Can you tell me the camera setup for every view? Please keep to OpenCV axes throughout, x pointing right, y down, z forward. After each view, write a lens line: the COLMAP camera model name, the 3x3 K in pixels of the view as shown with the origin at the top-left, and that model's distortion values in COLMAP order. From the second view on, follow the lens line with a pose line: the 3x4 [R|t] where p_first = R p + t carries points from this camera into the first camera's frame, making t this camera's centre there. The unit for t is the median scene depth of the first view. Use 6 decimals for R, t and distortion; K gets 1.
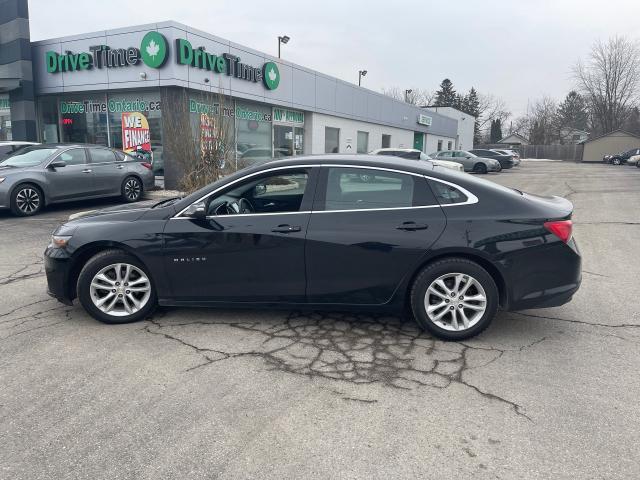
lens RADIAL K [[535.3, 0, 323.9], [0, 535.3, 240.0], [0, 0, 1]] dist [0.096048, -0.159101]
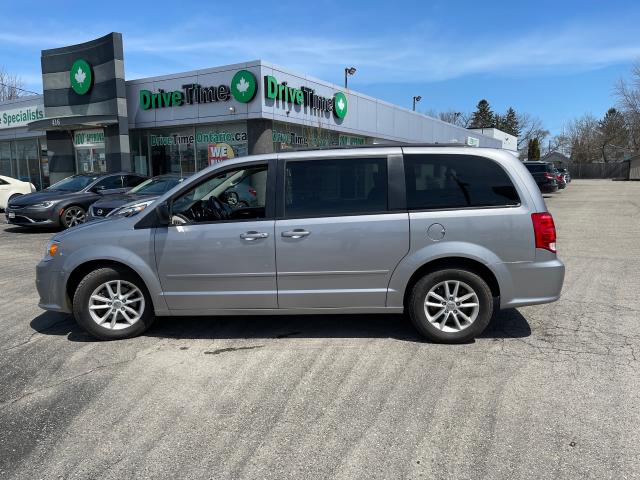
lens RADIAL K [[542.1, 0, 316.4], [0, 542.1, 240.5], [0, 0, 1]] dist [0.047191, -0.012738]
pose [[0.997877, -0.014200, -0.063554, -0.087445], [0.011447, 0.998989, -0.043470, 0.008595], [0.064107, 0.042650, 0.997031, -0.065215]]
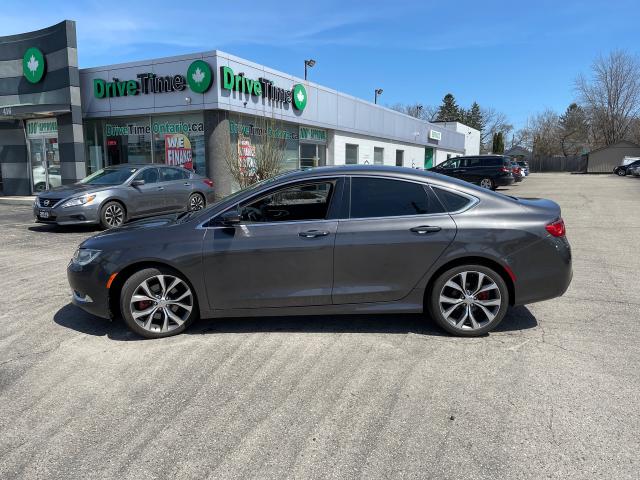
lens RADIAL K [[540.7, 0, 318.7], [0, 540.7, 237.0], [0, 0, 1]] dist [0.095820, -0.153138]
pose [[0.999848, -0.015856, -0.007299, -0.061624], [0.015590, 0.999261, -0.035127, 0.011246], [0.007851, 0.035007, 0.999356, -0.070760]]
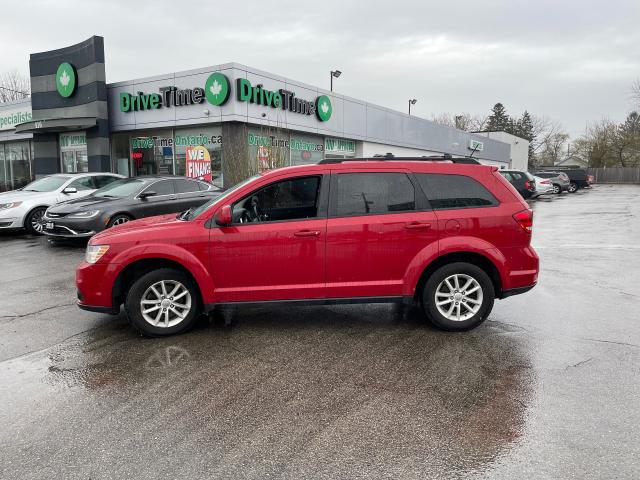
lens RADIAL K [[537.5, 0, 317.6], [0, 537.5, 229.4], [0, 0, 1]] dist [0.047647, -0.004994]
pose [[0.994439, -0.005237, -0.105183, -0.000553], [-0.001823, 0.997757, -0.066910, 0.001555], [0.105297, 0.066729, 0.992199, -0.028716]]
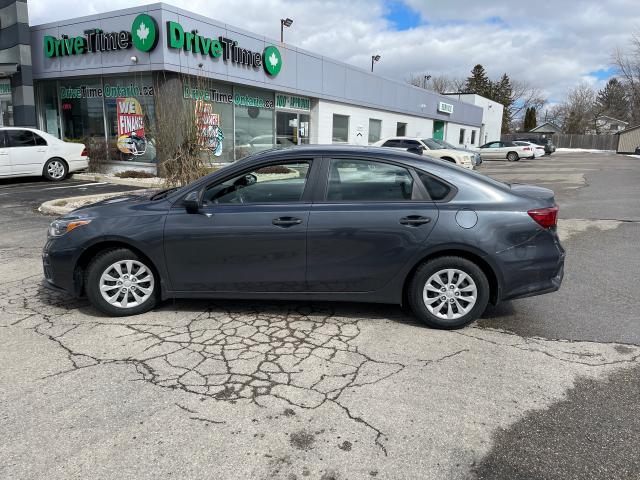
lens RADIAL K [[536.3, 0, 320.7], [0, 536.3, 242.8], [0, 0, 1]] dist [0.102636, -0.164368]
pose [[0.997769, 0.020720, -0.063470, 0.063361], [-0.019071, 0.999467, 0.026482, -0.004592], [0.063985, -0.025212, 0.997632, 0.028121]]
